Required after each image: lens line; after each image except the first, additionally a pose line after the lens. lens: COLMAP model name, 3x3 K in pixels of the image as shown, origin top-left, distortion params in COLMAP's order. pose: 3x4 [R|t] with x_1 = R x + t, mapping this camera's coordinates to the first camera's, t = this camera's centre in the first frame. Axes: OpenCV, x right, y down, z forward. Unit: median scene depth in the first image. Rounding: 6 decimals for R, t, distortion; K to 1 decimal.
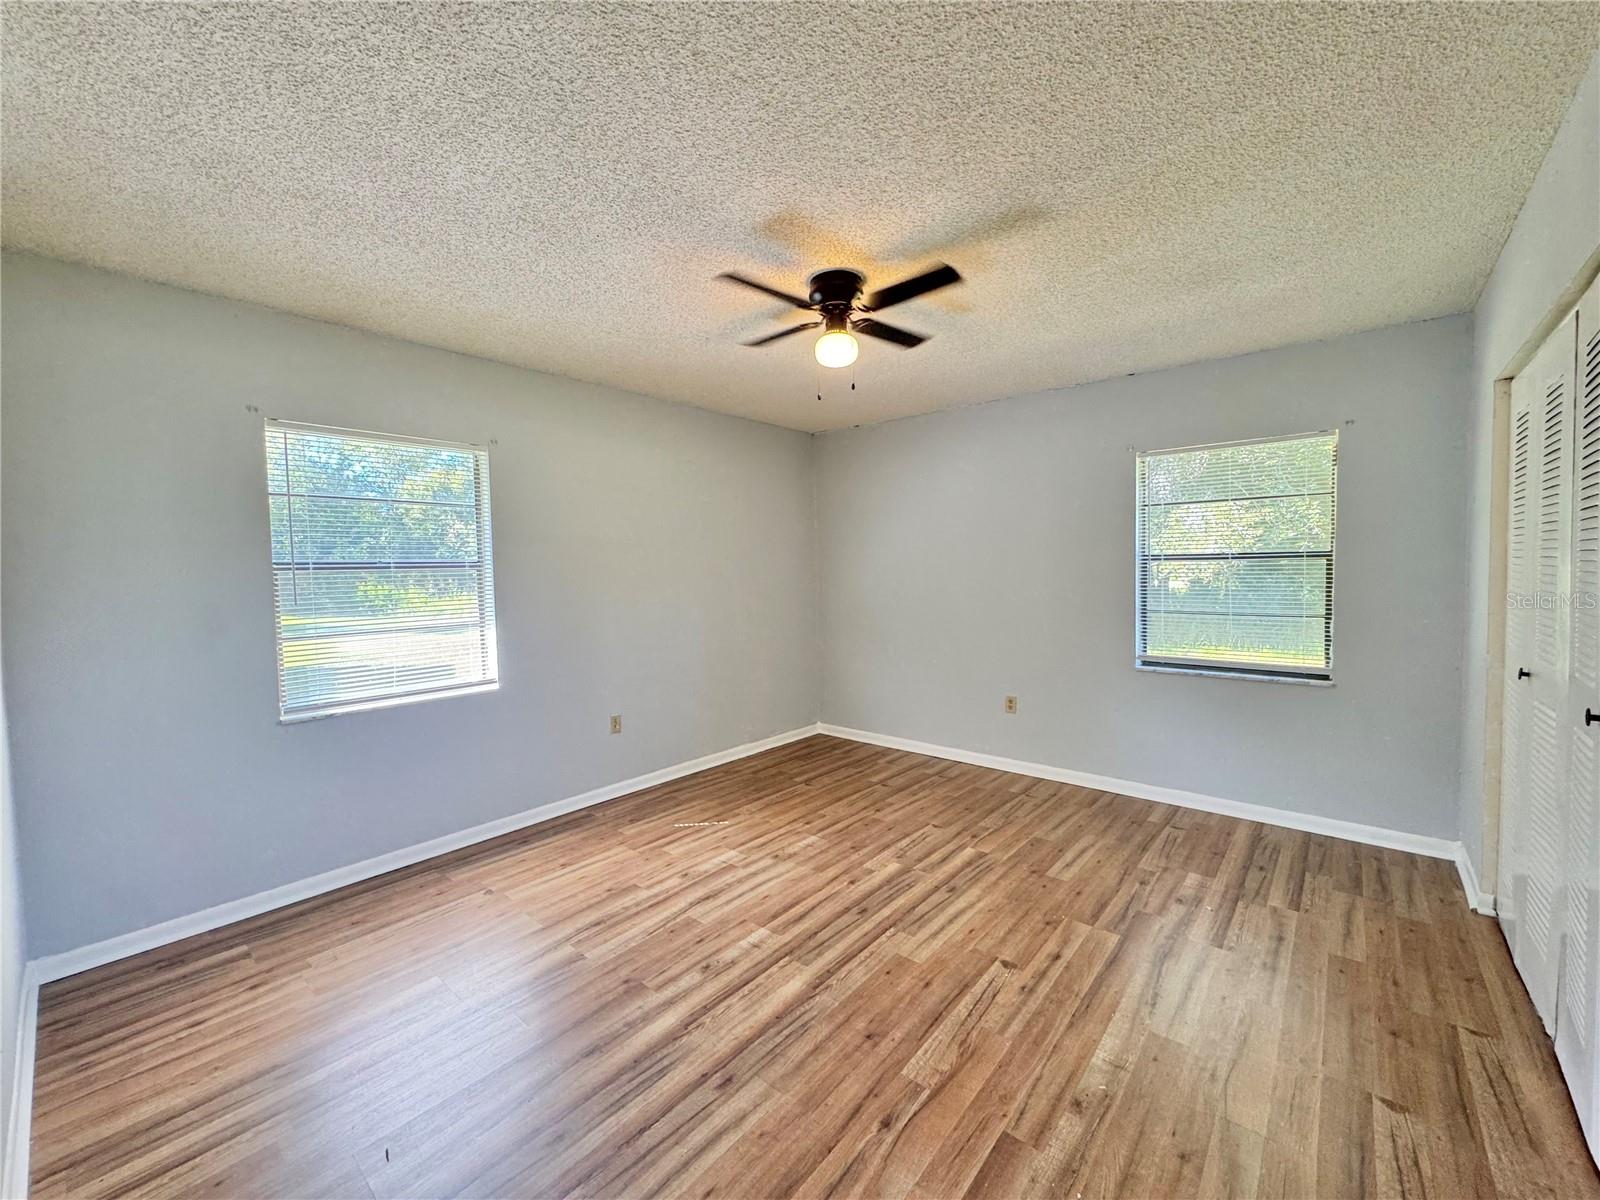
lens RADIAL K [[636.4, 0, 802.2], [0, 636.4, 600.4], [0, 0, 1]] dist [-0.002636, 0.000287]
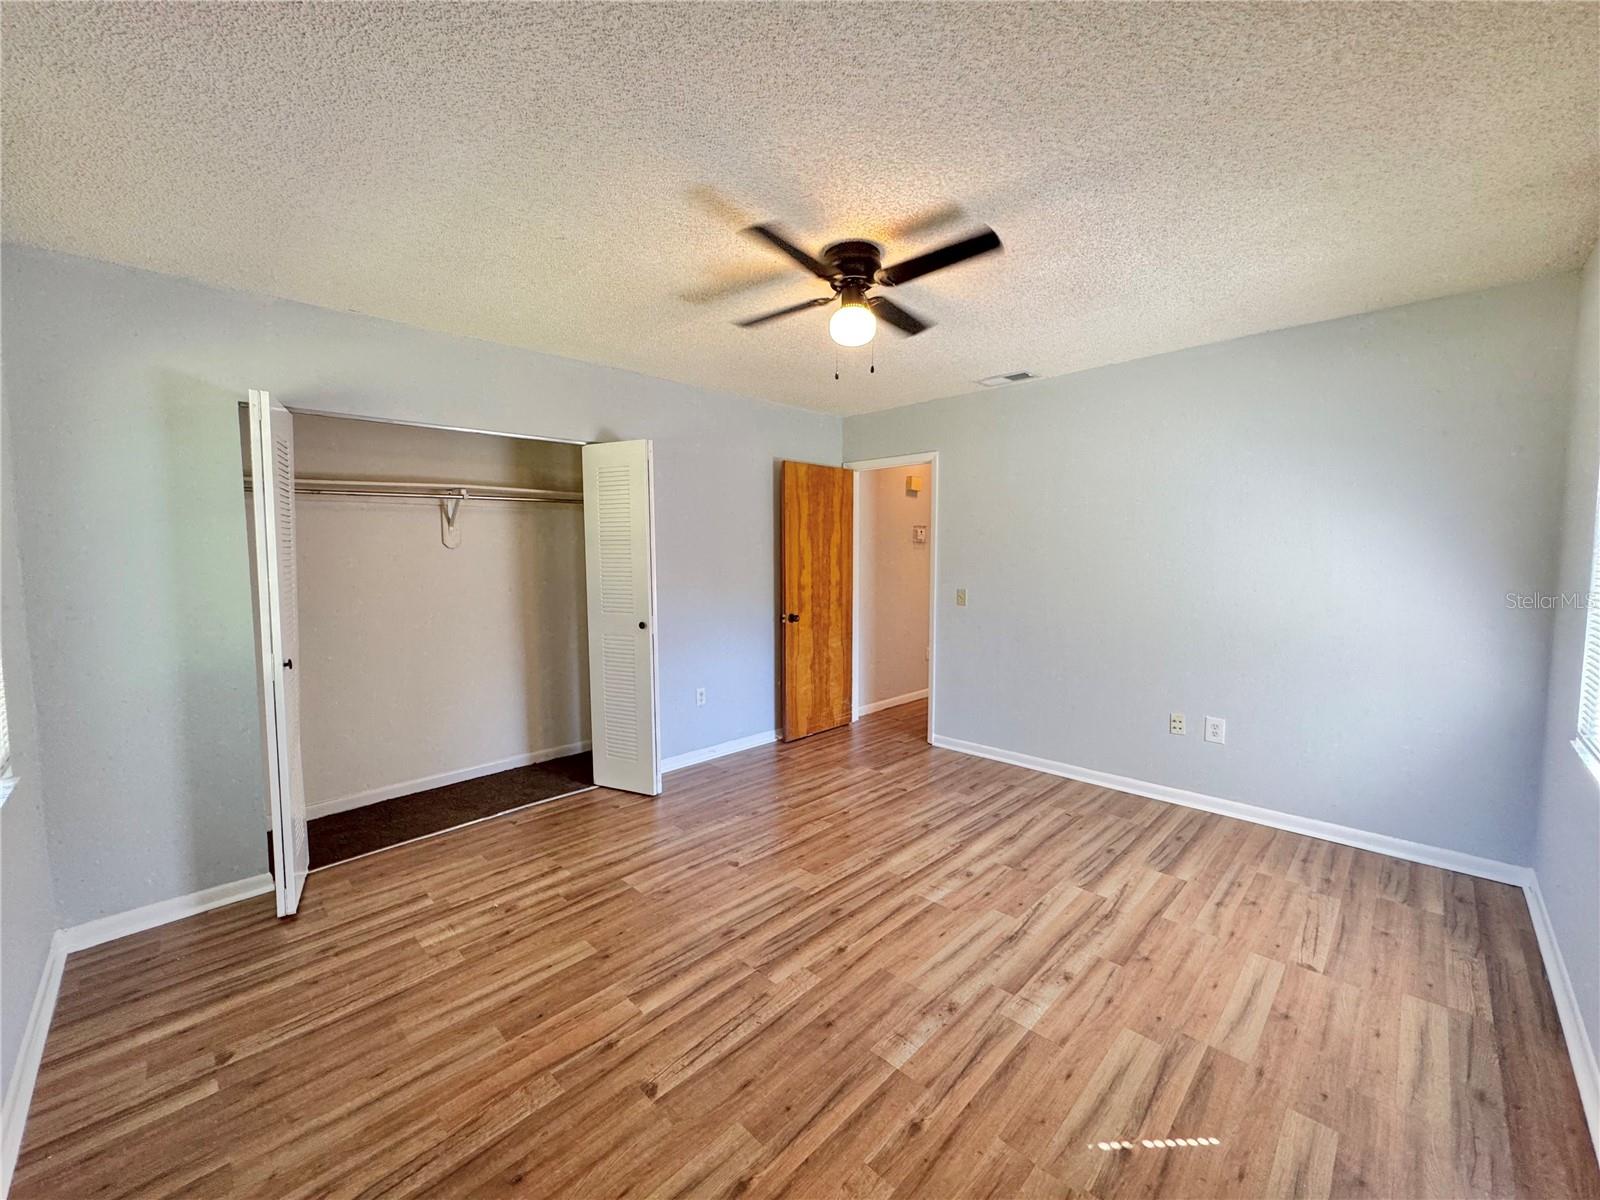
lens RADIAL K [[636.4, 0, 802.2], [0, 636.4, 600.4], [0, 0, 1]] dist [-0.002636, 0.000287]
pose [[-0.997077, 0.018871, 0.074039, 0.060094], [0.027802, 0.992201, 0.121508, -0.099546], [-0.071168, 0.123211, -0.989825, 1.768722]]
